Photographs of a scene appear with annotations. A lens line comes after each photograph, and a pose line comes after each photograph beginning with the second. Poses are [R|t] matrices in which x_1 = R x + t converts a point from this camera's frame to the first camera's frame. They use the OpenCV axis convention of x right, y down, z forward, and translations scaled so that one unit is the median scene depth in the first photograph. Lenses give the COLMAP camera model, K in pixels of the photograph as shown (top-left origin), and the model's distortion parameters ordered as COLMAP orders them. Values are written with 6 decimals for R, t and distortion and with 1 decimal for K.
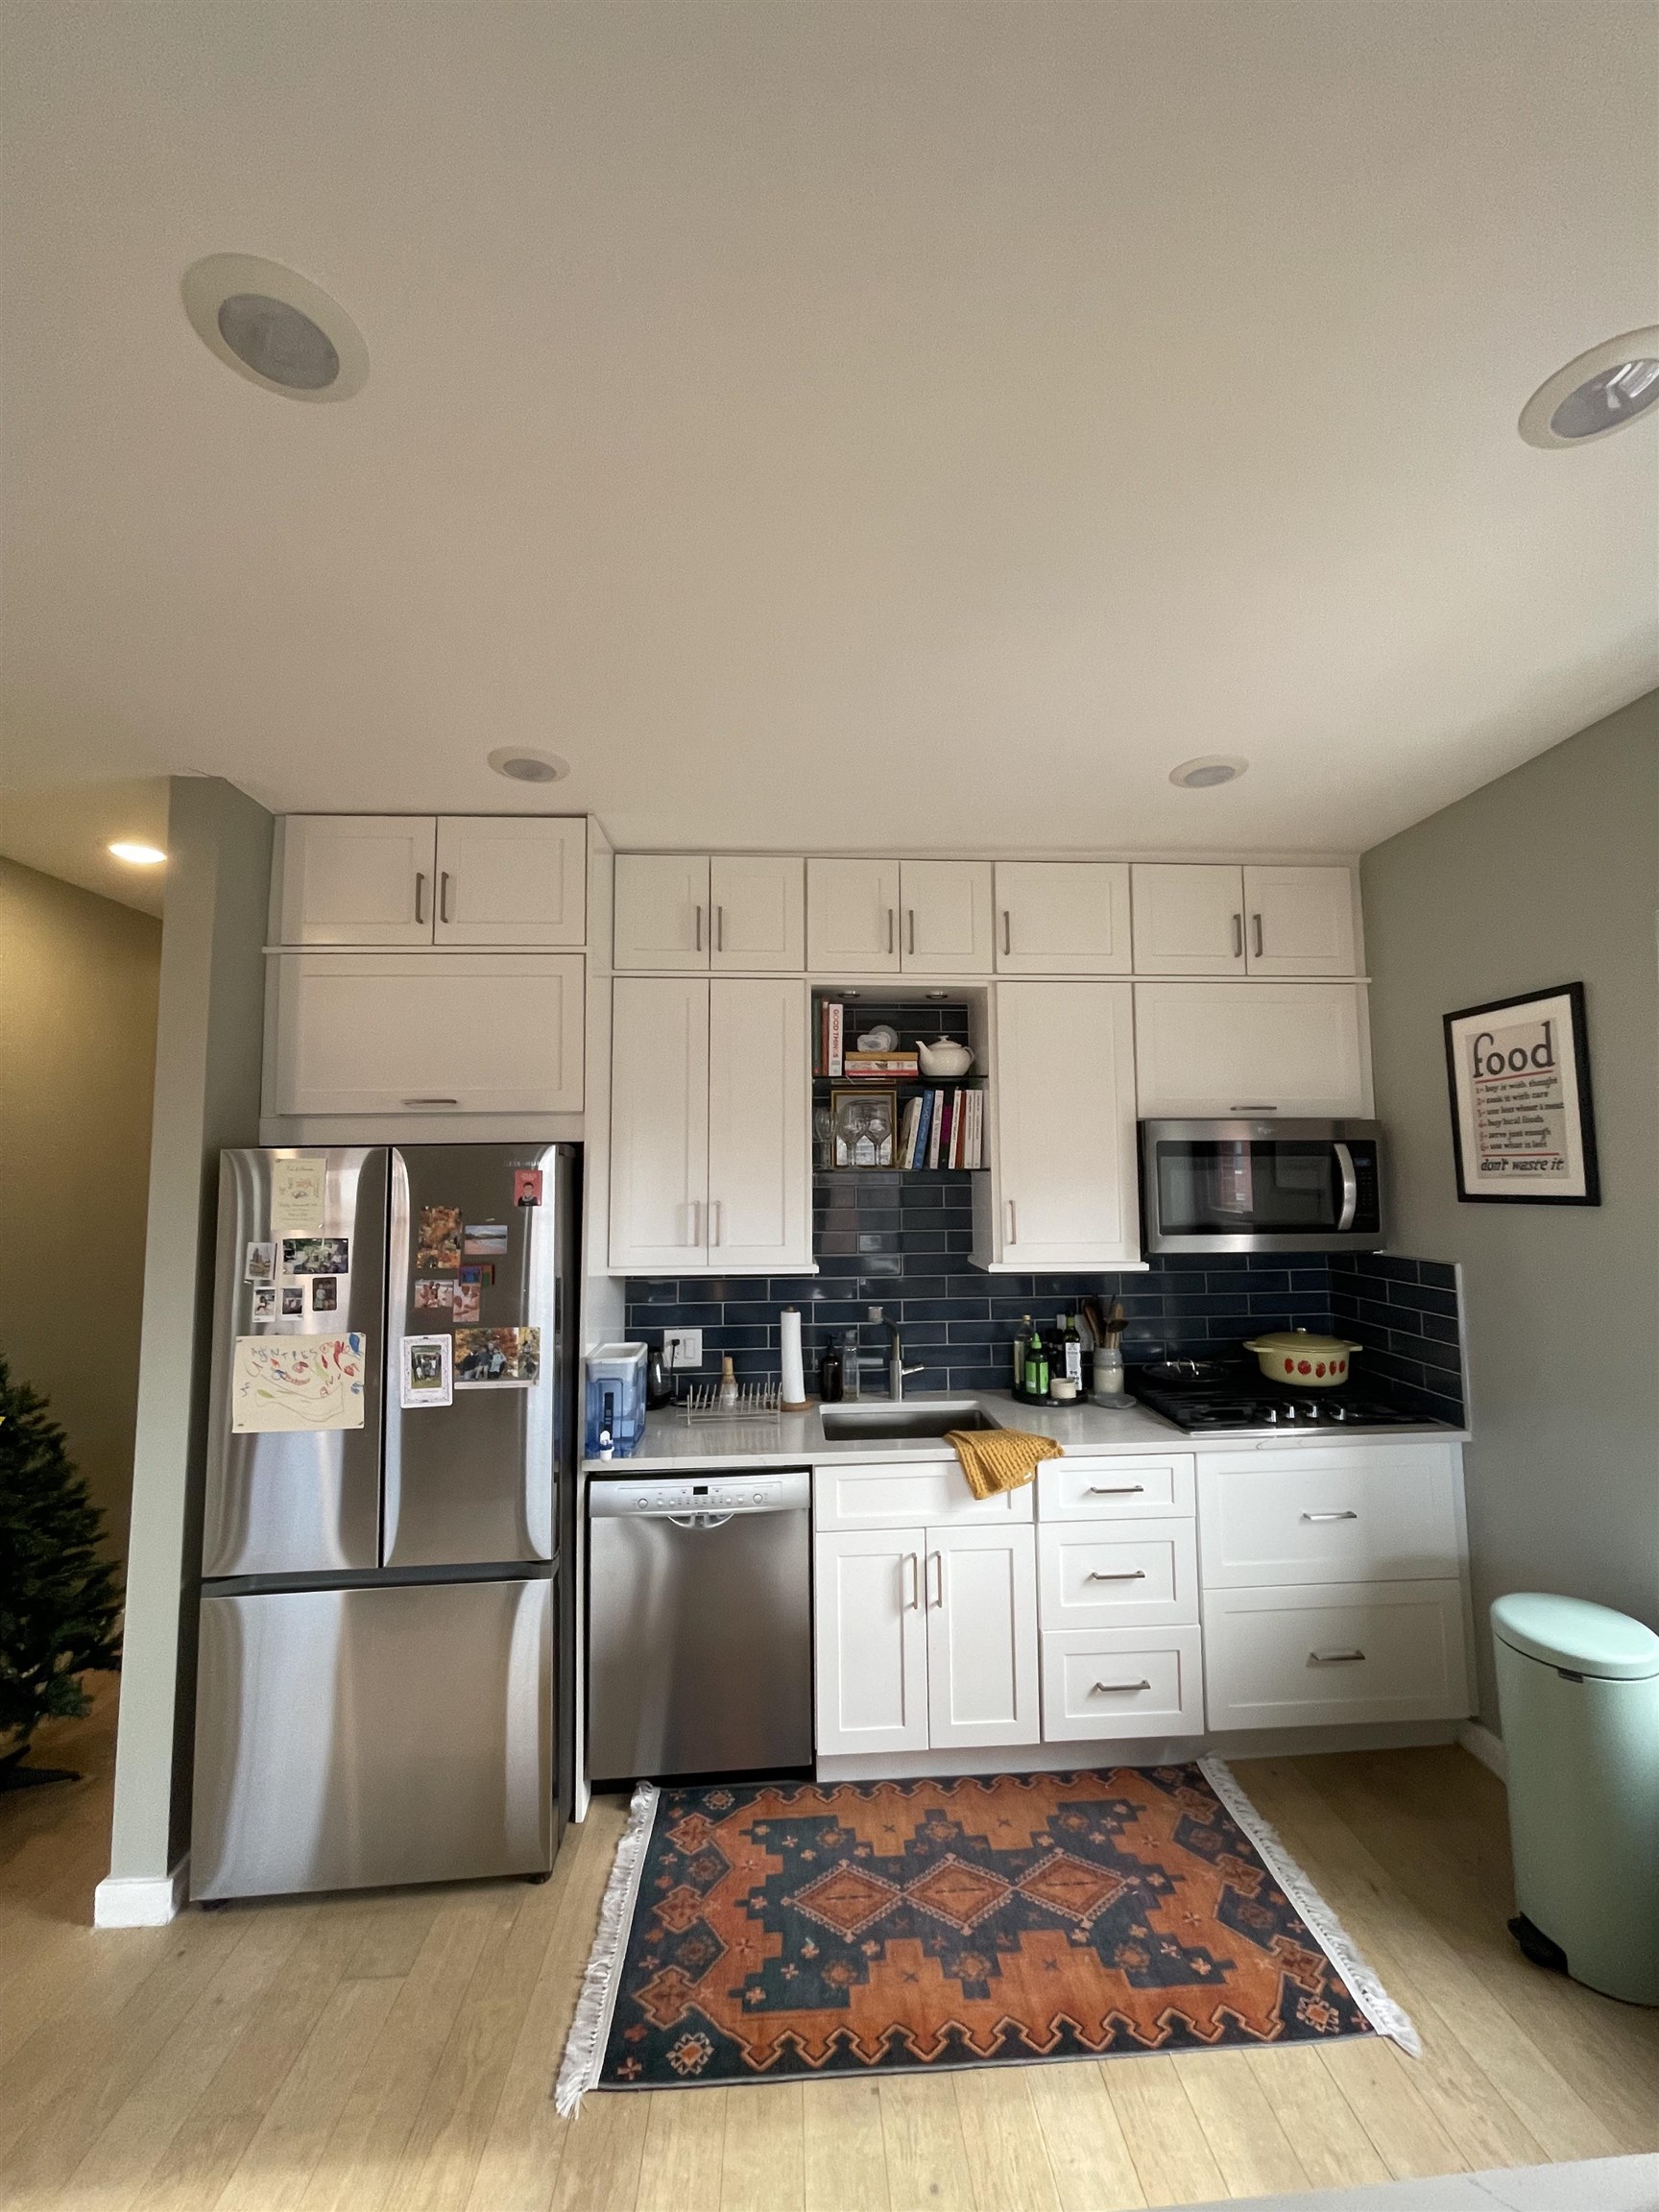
lens RADIAL K [[896.3, 0, 840.5], [0, 896.3, 1104.6], [0, 0, 1]] dist [-0.003855, 0.002329]
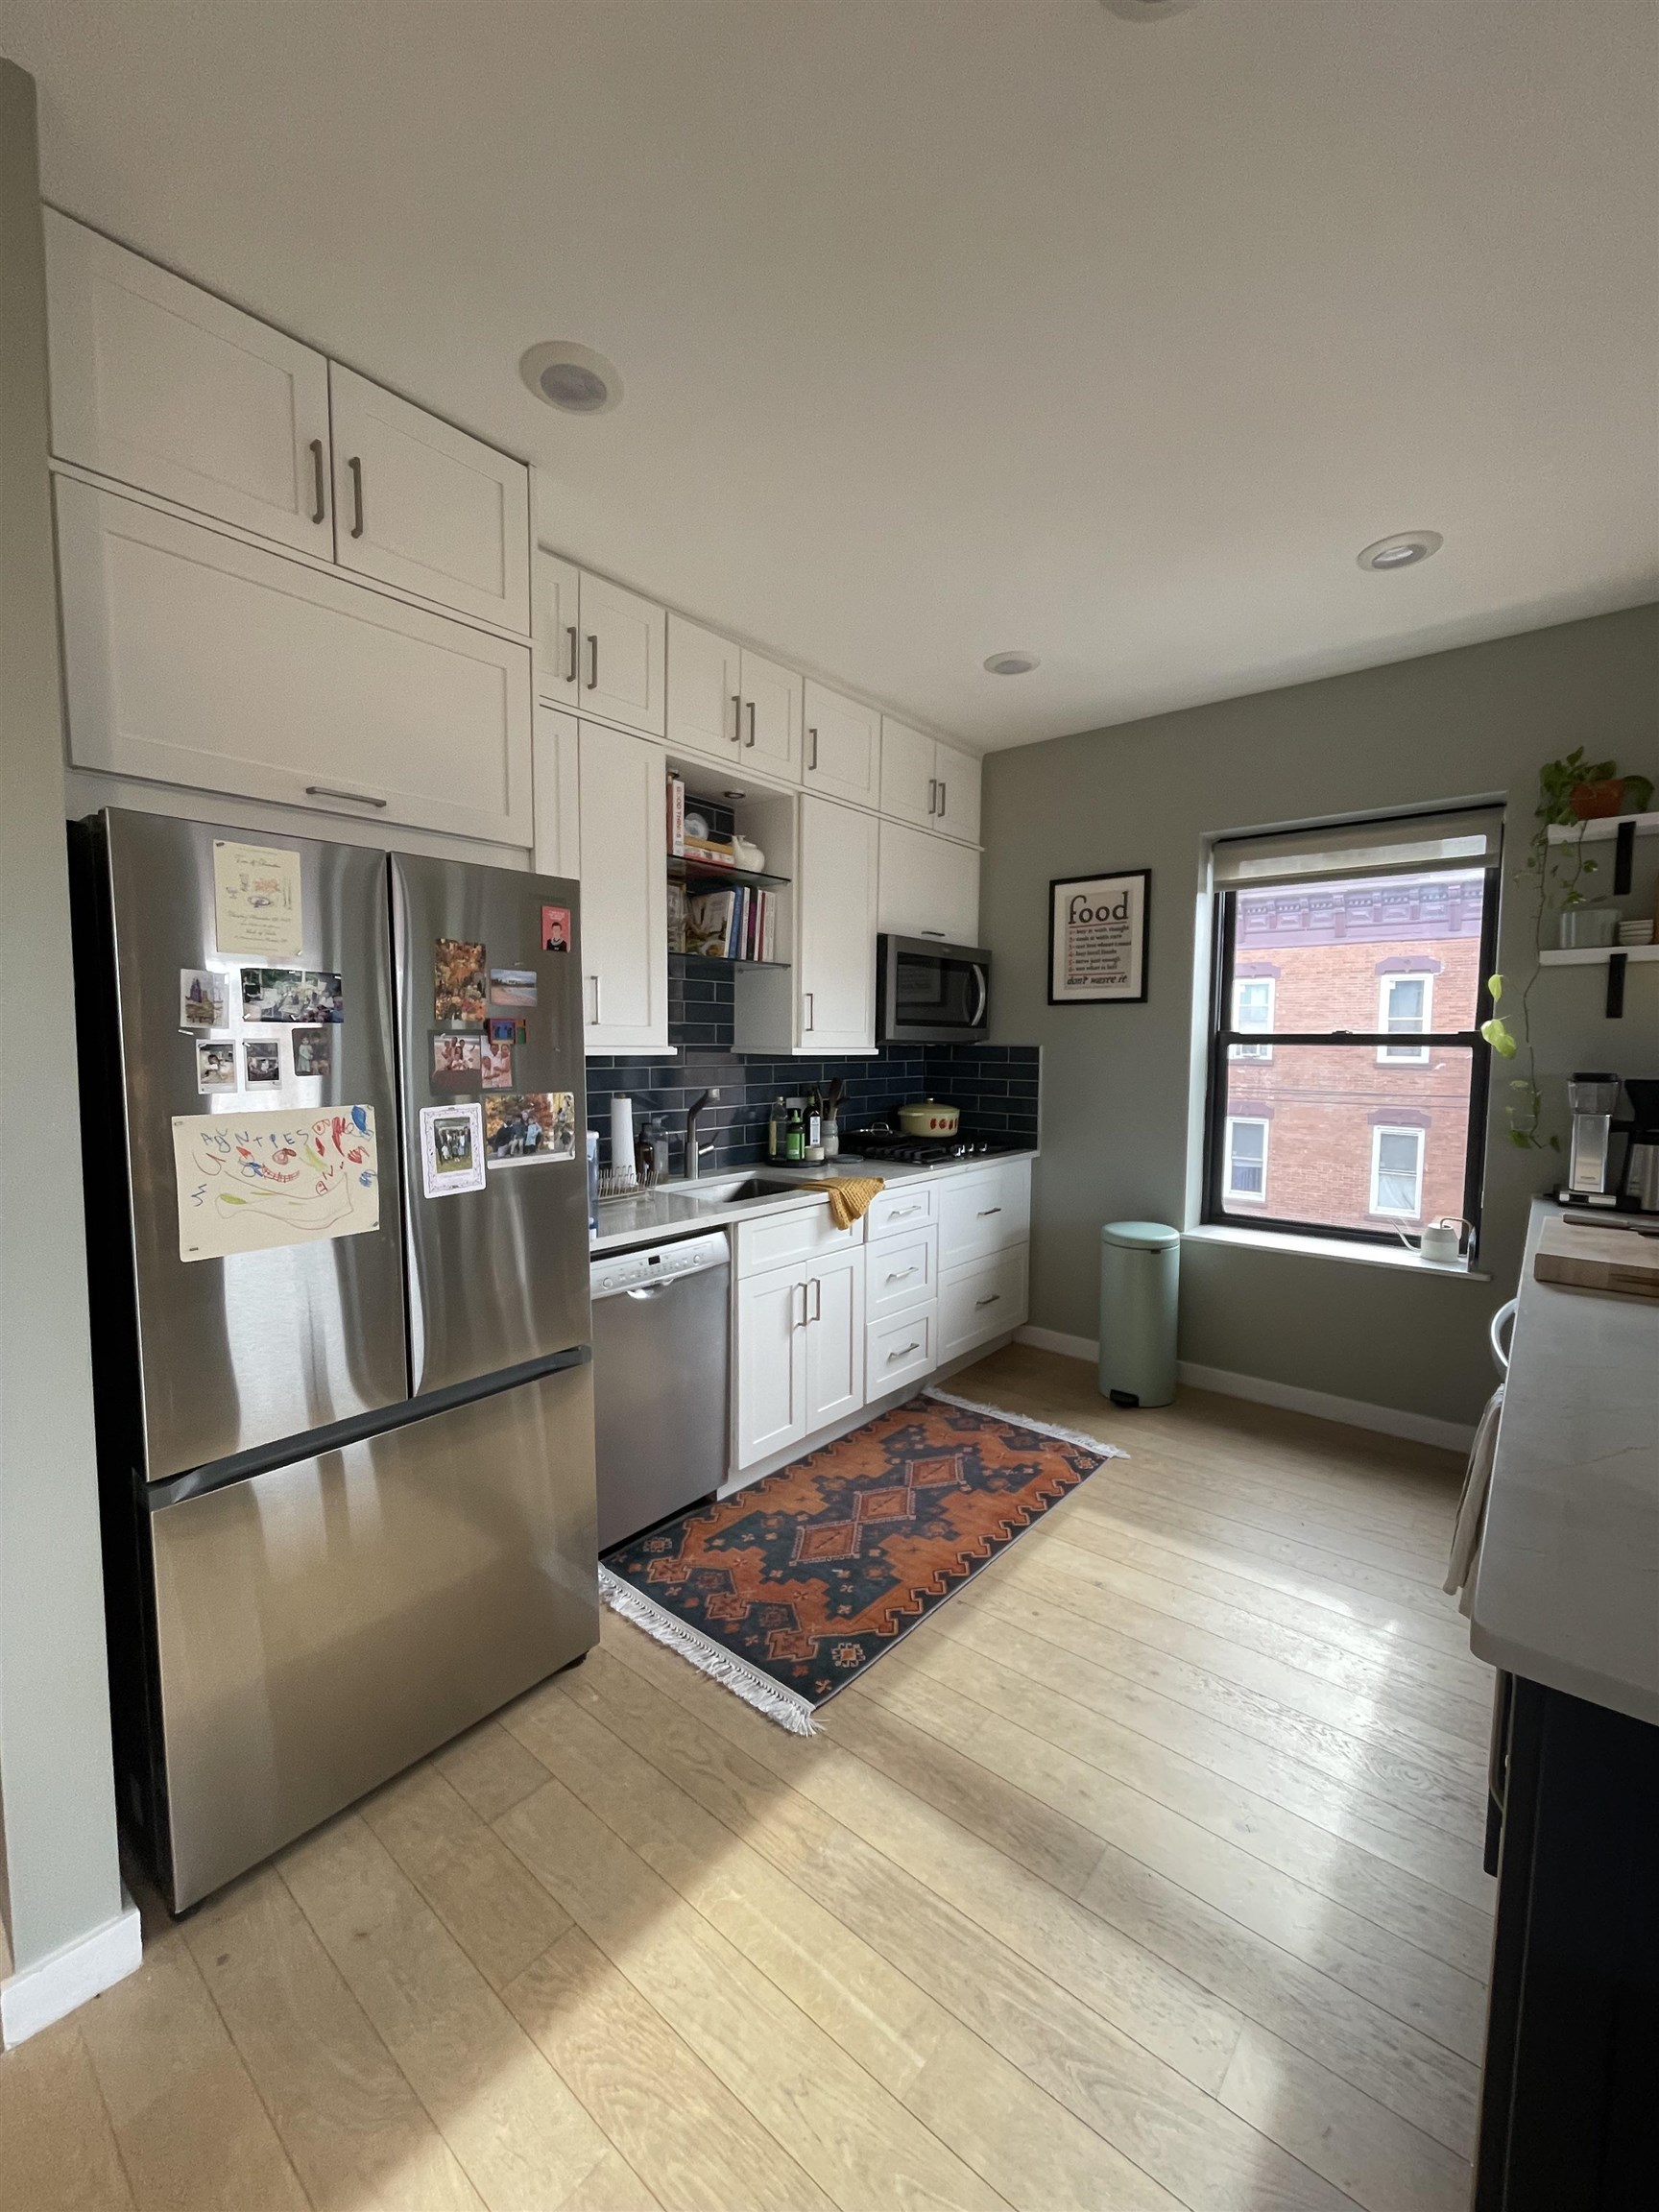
lens RADIAL K [[896.3, 0, 849.1], [0, 896.3, 1101.9], [0, 0, 1]] dist [-0.003855, 0.002329]
pose [[0.681635, -0.037057, 0.730753, -0.675457], [-0.074090, 0.990088, 0.119318, 0.114899], [-0.727931, -0.135473, 0.672133, 0.188523]]
